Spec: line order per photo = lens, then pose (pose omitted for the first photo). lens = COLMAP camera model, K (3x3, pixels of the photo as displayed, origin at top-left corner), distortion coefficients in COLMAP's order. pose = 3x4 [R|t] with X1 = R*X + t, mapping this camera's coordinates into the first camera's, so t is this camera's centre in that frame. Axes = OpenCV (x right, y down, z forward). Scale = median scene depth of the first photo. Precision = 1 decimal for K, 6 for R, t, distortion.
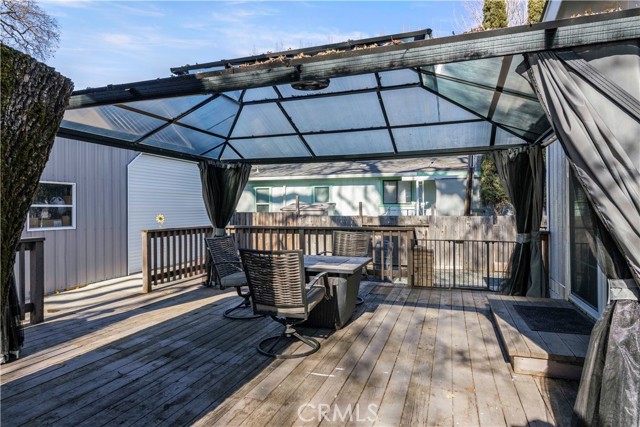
lens RADIAL K [[377.4, 0, 316.8], [0, 377.4, 211.4], [0, 0, 1]] dist [0.004827, -0.001308]
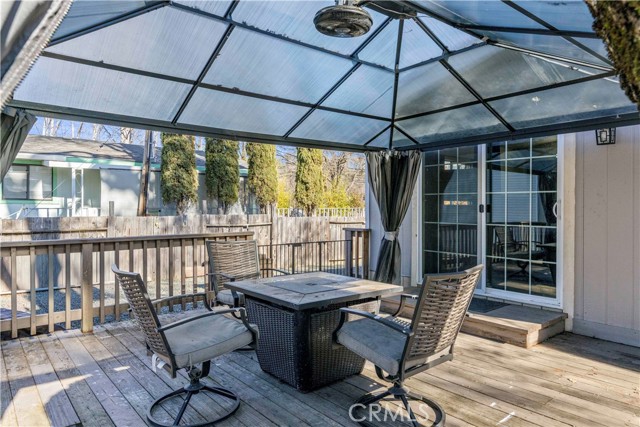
lens RADIAL K [[428.5, 0, 323.8], [0, 428.5, 208.7], [0, 0, 1]] dist [-0.007492, -0.005613]
pose [[0.525171, 0.002553, 0.850993, -0.183530], [0.001086, 0.999993, -0.003671, -0.000825], [-0.850996, 0.002852, 0.525164, 0.164062]]
